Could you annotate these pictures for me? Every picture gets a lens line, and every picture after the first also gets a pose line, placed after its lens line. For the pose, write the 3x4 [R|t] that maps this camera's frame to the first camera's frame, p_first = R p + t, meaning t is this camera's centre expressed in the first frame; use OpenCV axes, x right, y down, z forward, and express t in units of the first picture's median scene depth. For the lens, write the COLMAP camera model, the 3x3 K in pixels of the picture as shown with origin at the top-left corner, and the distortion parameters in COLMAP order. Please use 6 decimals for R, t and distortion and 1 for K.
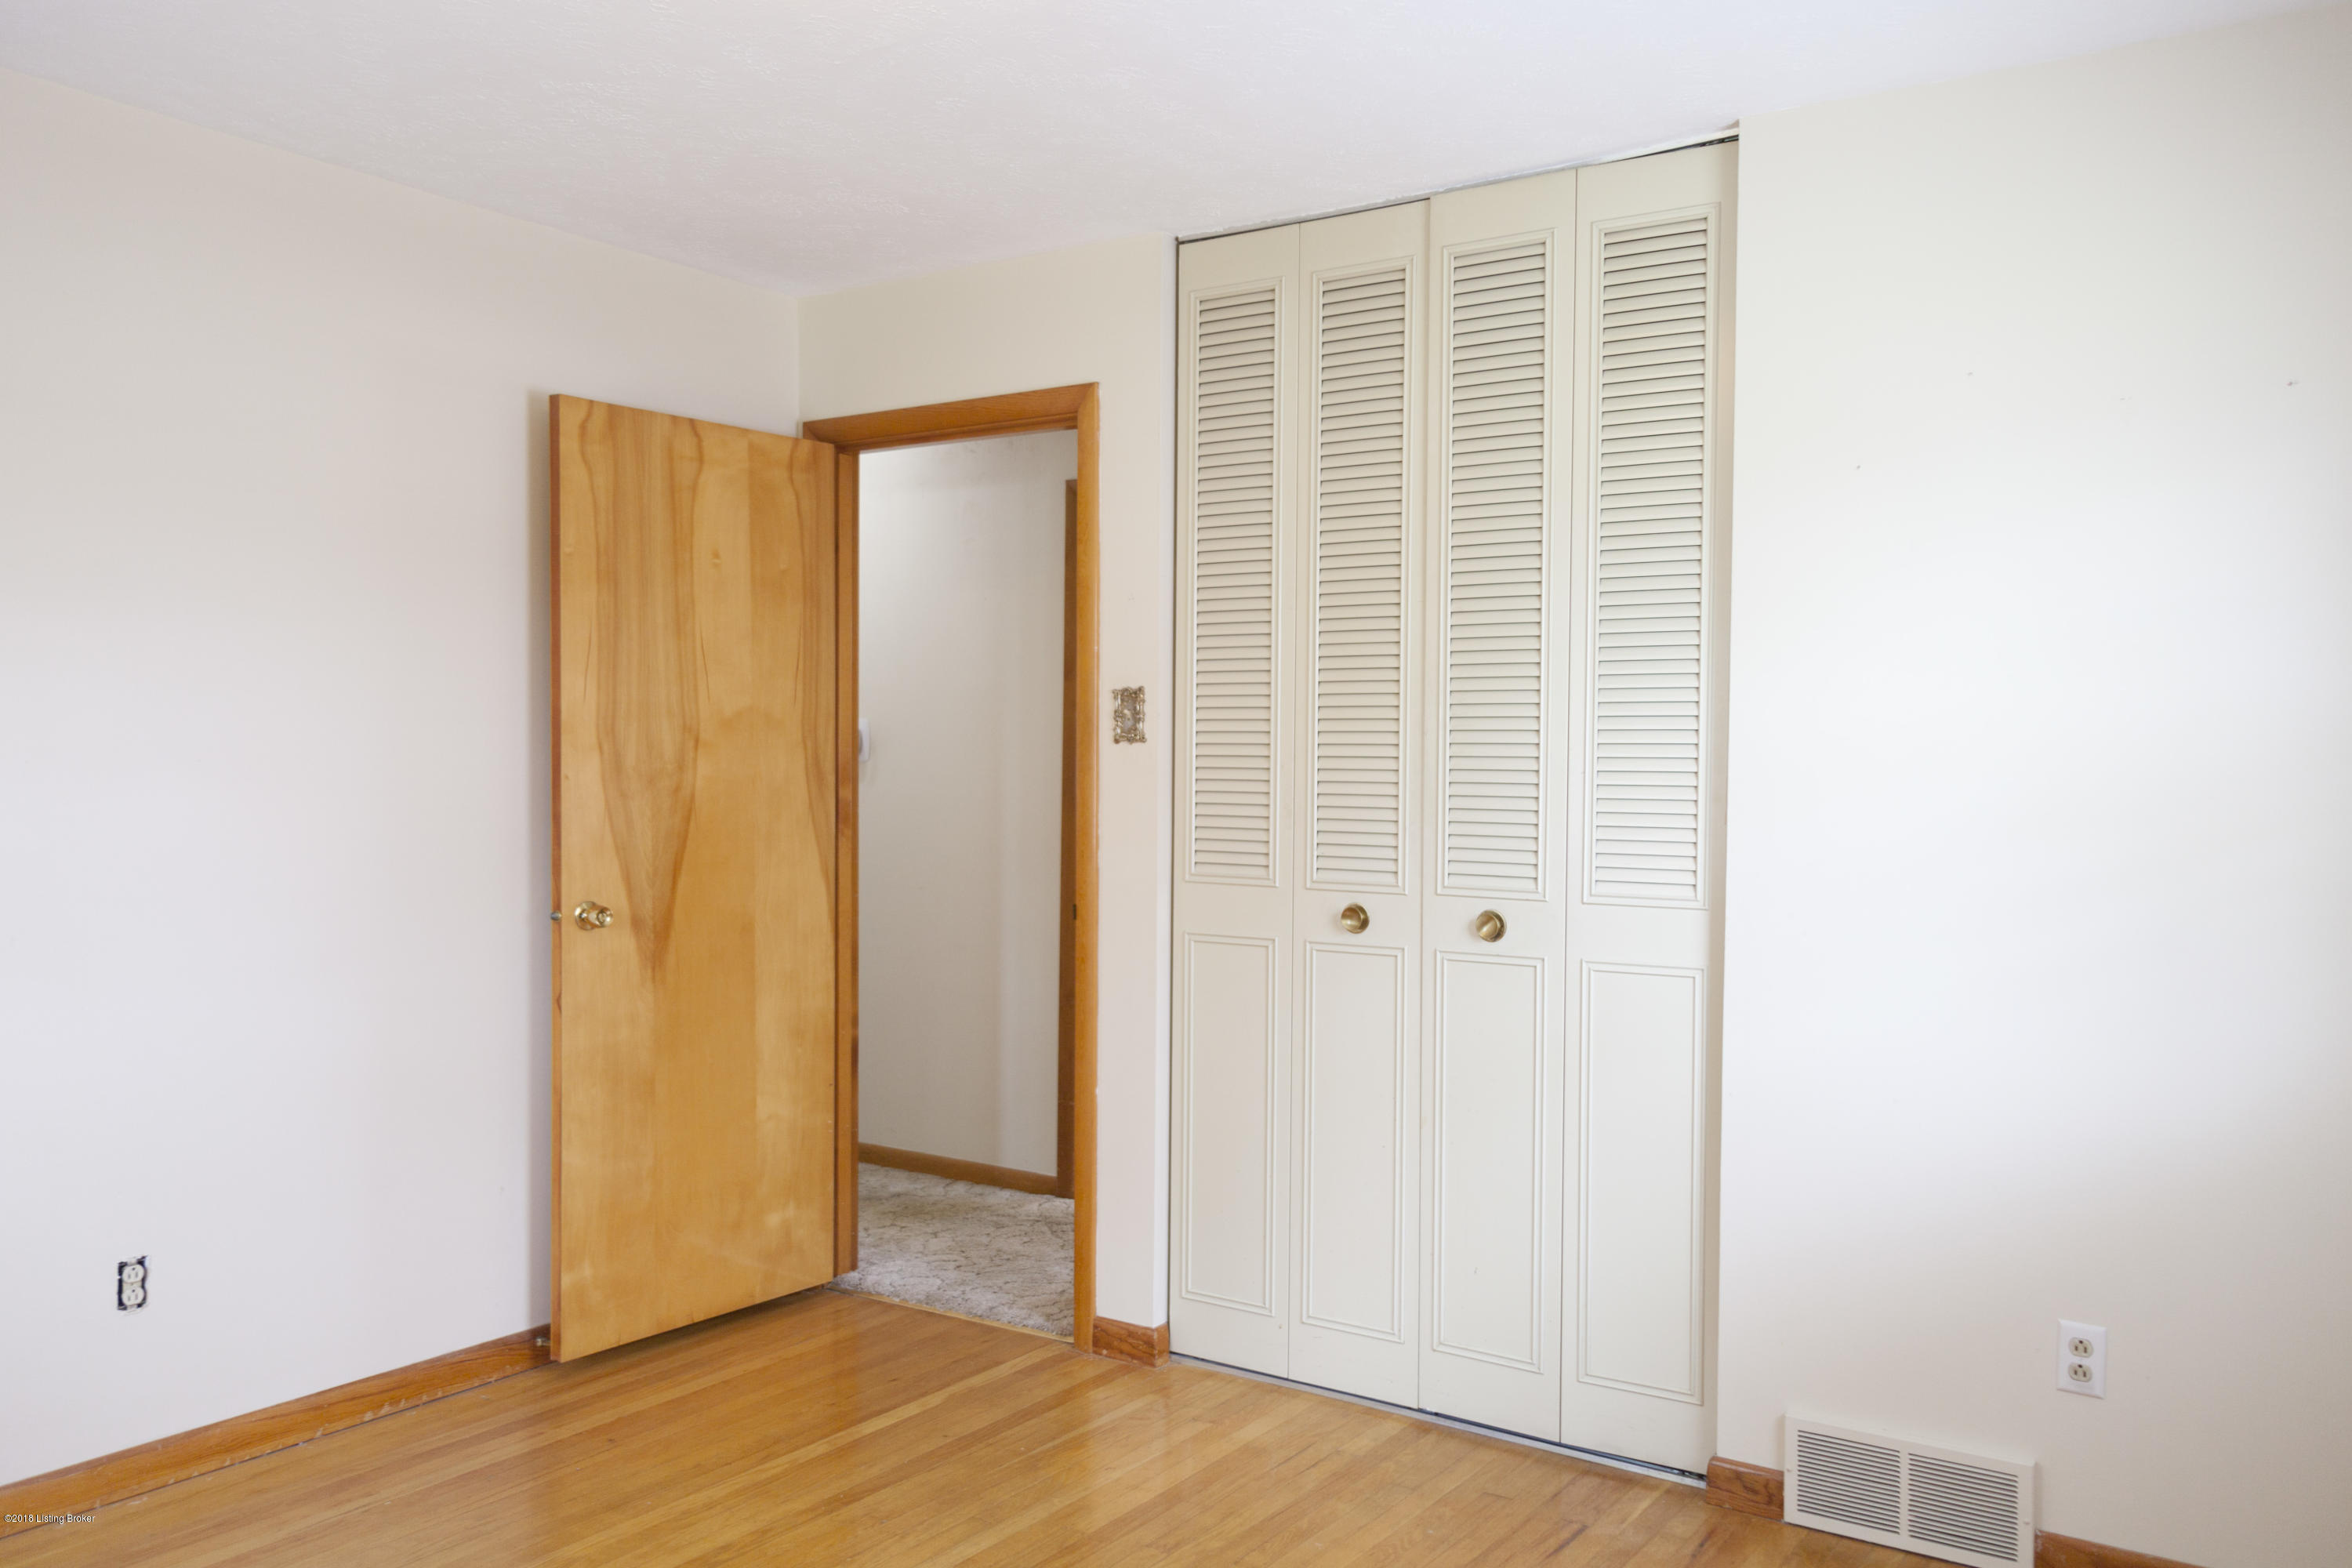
lens RADIAL K [[1854.6, 0, 1176.0], [0, 1854.6, 784.0], [0, 0, 1]] dist [0.015046, 0.000557]
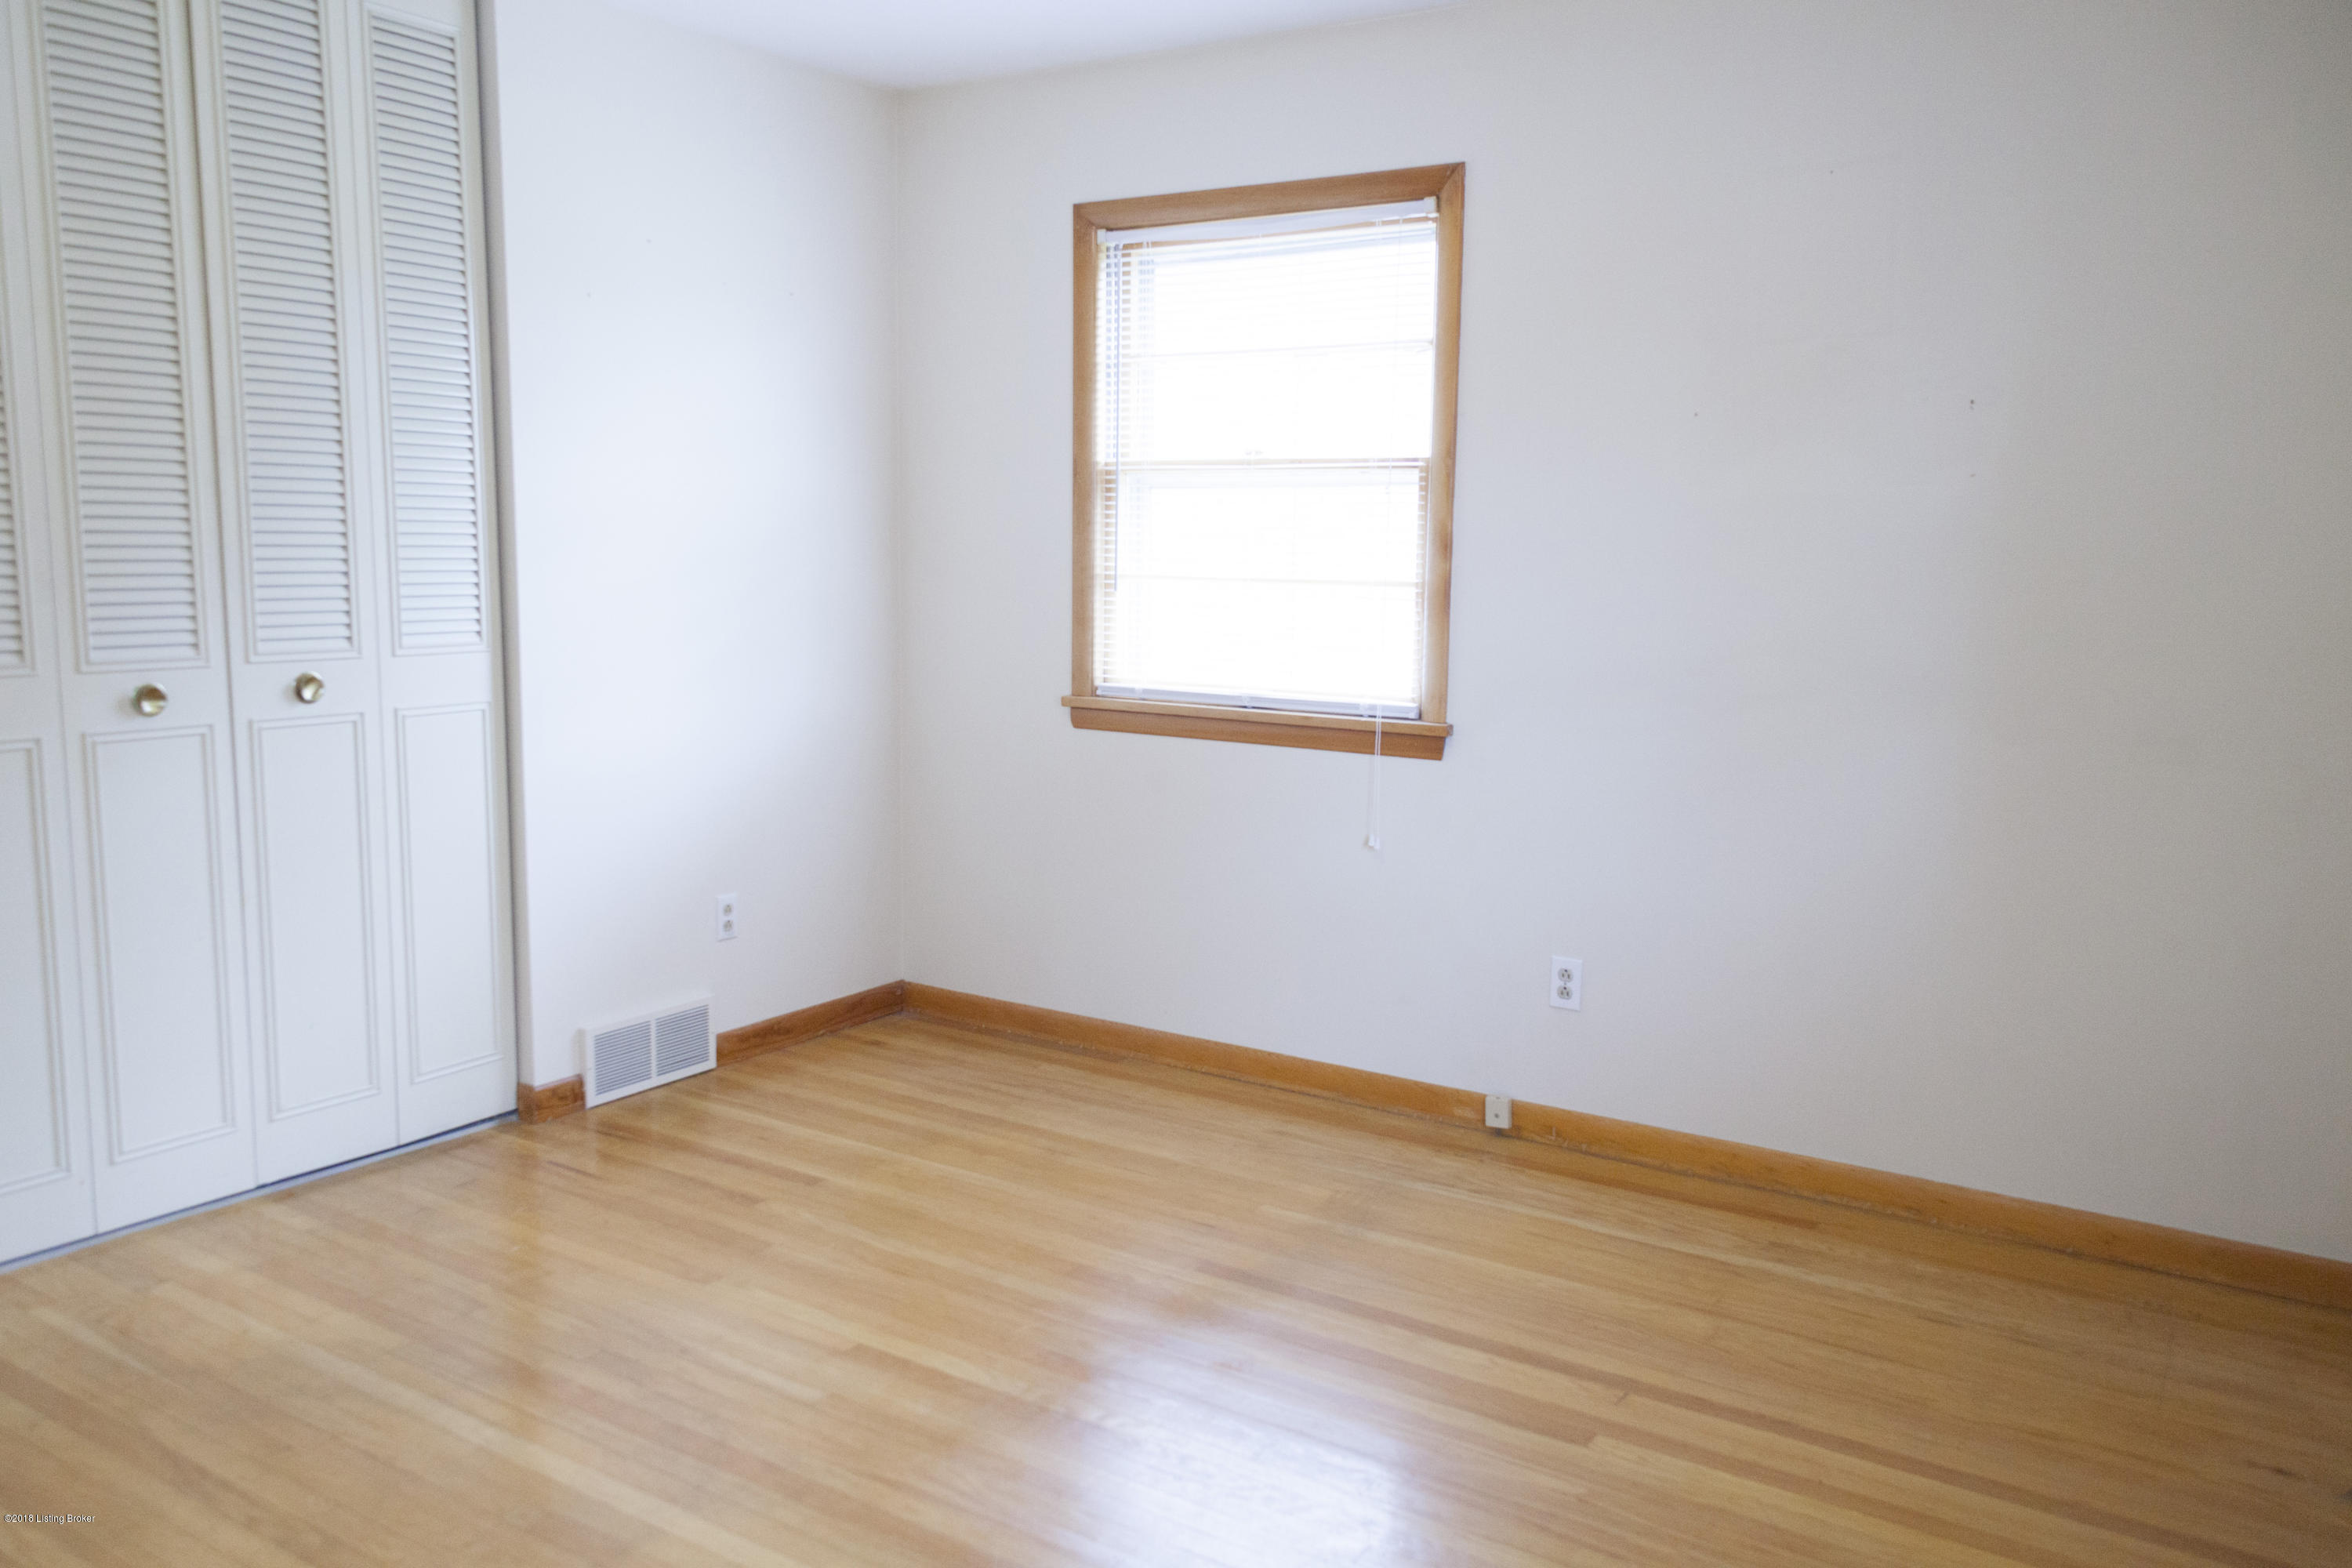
lens RADIAL K [[1854.6, 0, 1176.0], [0, 1854.6, 784.0], [0, 0, 1]] dist [0.015046, 0.000557]
pose [[-0.028871, -0.143790, 0.989187, -0.921167], [-0.001956, 0.989606, 0.143794, -0.020161], [-0.999581, 0.002217, -0.028852, 0.600794]]
